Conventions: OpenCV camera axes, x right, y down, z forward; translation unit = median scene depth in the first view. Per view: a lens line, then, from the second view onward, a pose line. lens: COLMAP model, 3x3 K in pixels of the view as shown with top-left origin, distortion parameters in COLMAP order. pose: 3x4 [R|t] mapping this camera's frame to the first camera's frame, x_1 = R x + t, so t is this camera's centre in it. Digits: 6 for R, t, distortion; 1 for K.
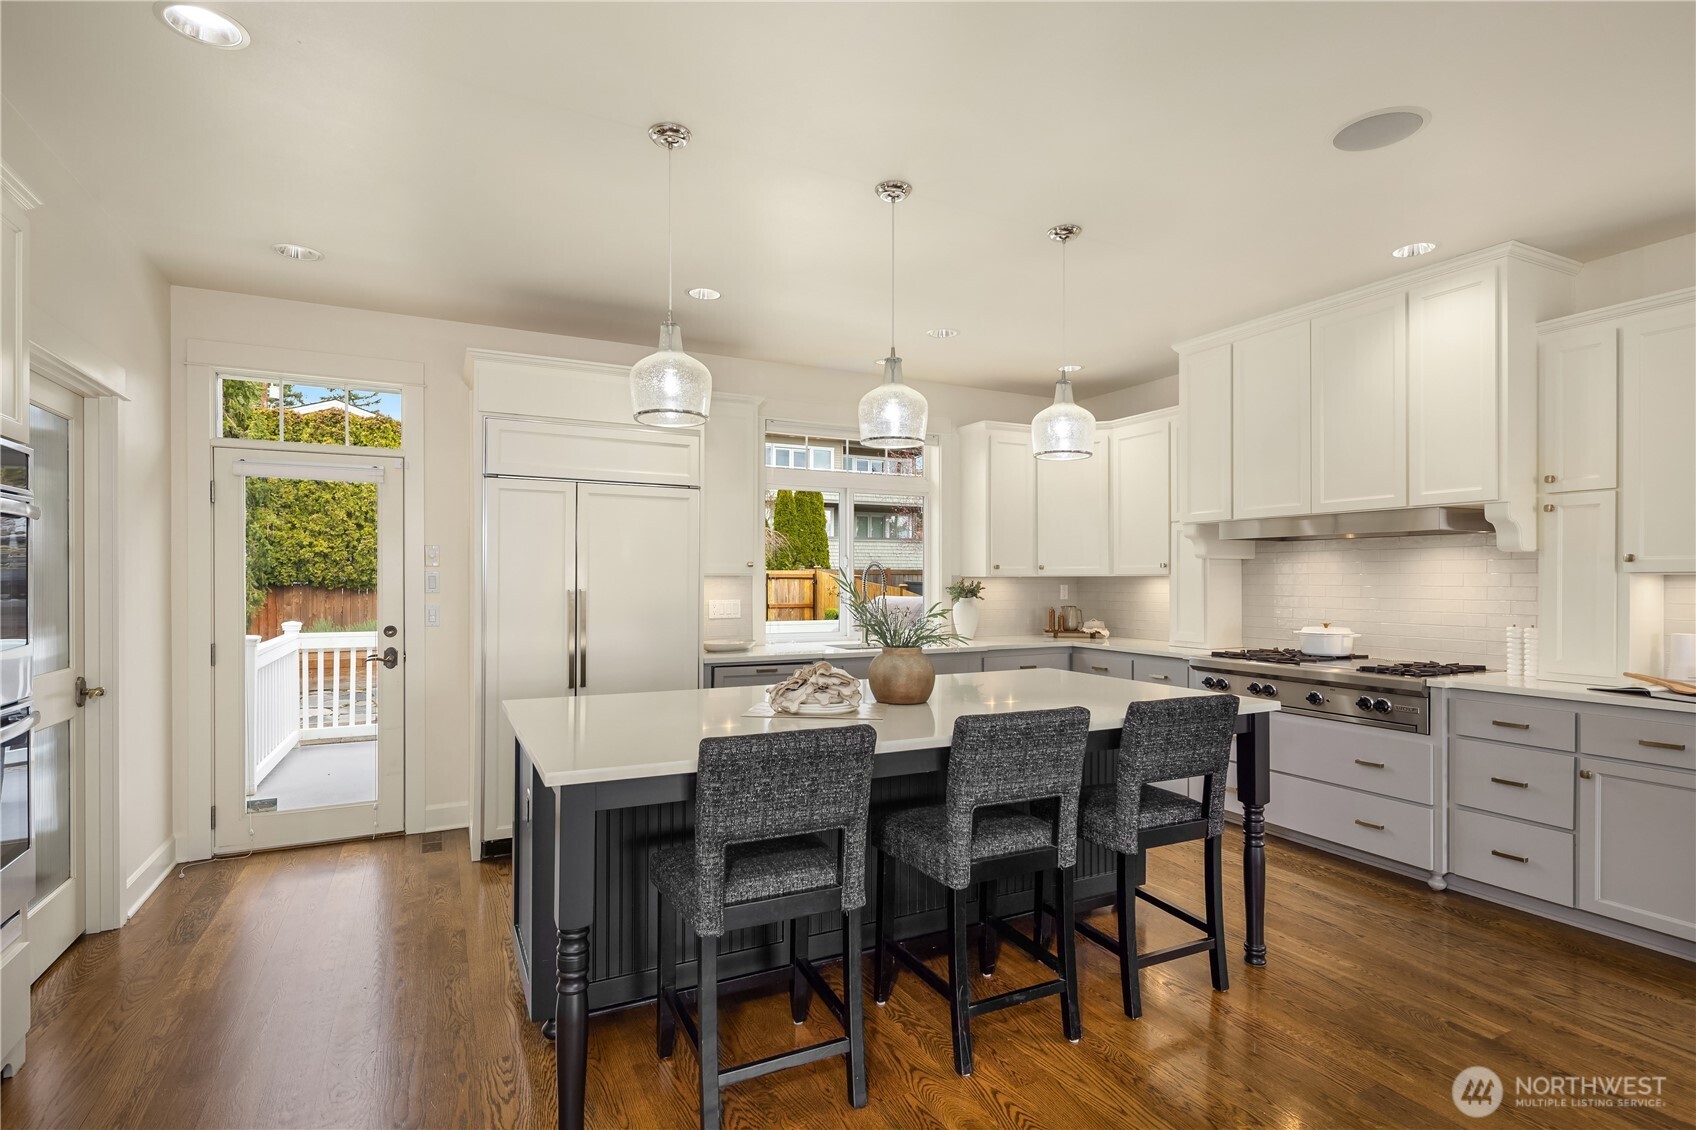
lens RADIAL K [[817.4, 0, 852.5], [0, 817.4, 570.6], [0, 0, 1]] dist [-0.000150, -0.000892]
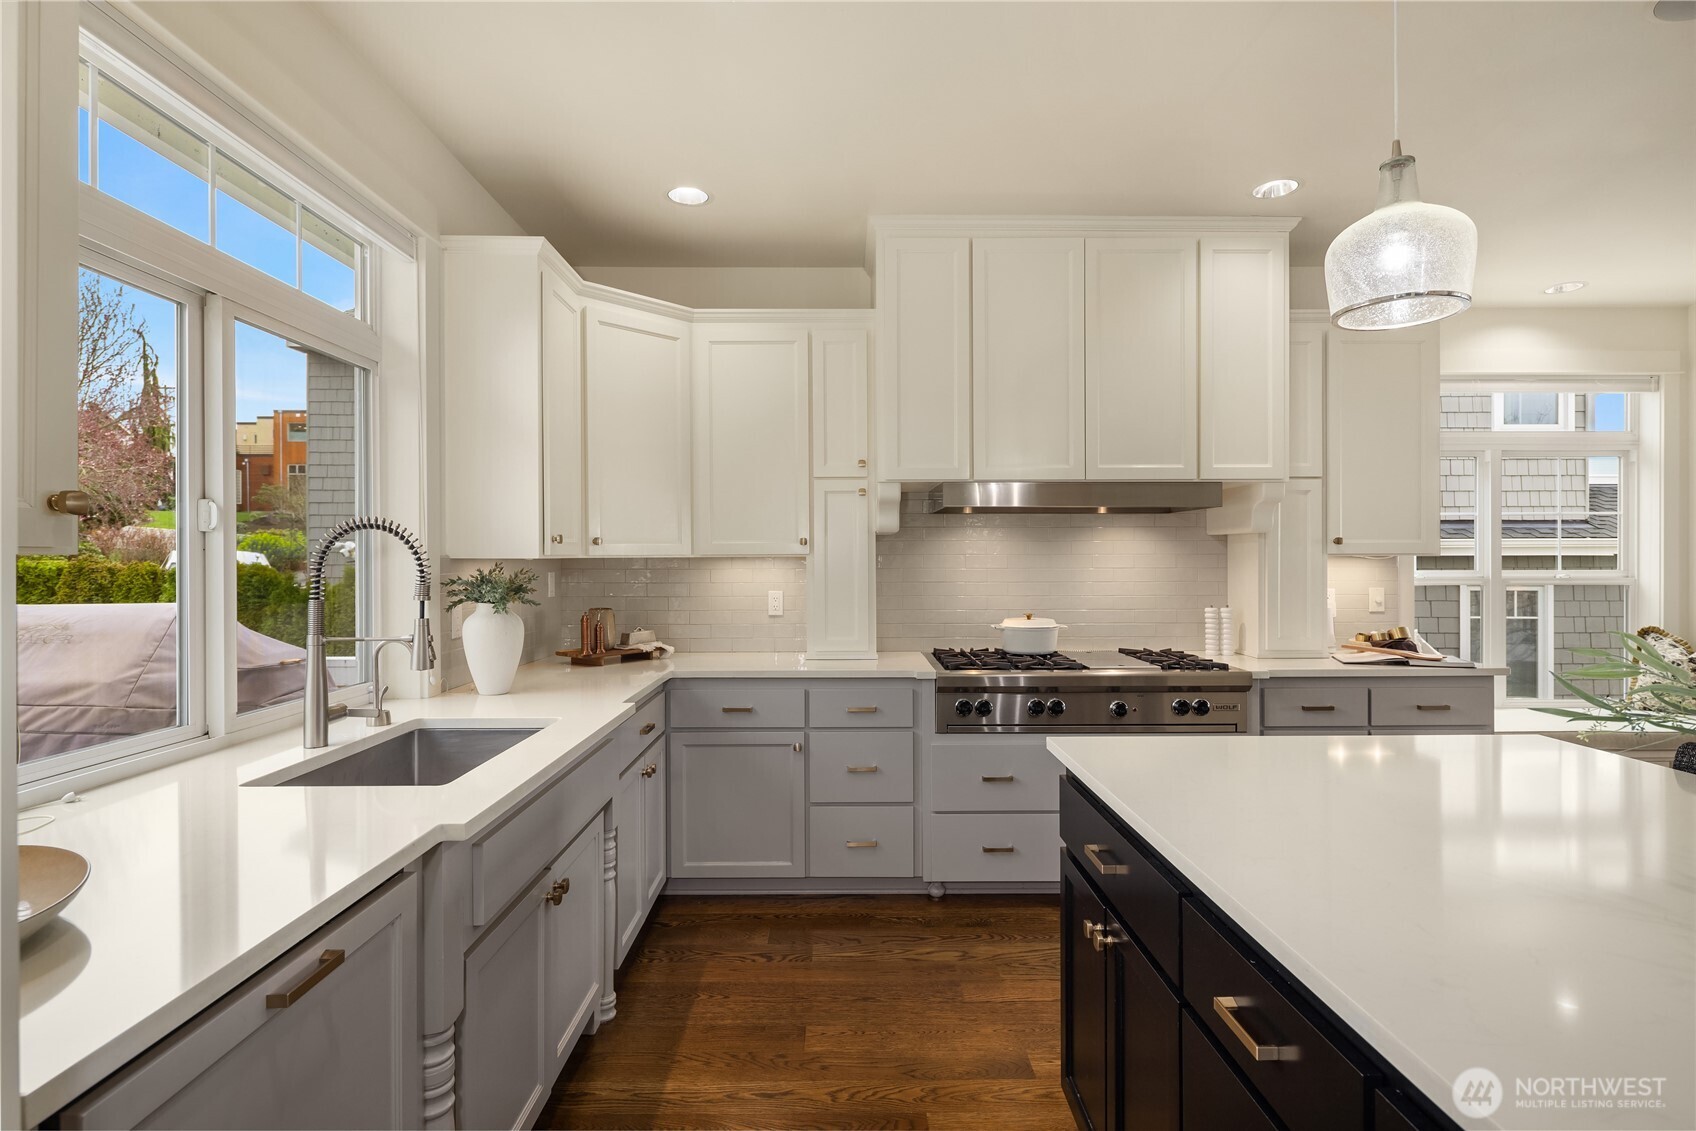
lens RADIAL K [[817.4, 0, 843.1], [0, 817.4, 566.9], [0, 0, 1]] dist [-0.000150, -0.000892]
pose [[0.448803, -0.000840, 0.893630, -0.259005], [-0.003666, 0.999989, 0.002781, 0.014906], [-0.893623, -0.004524, 0.448796, 0.825697]]
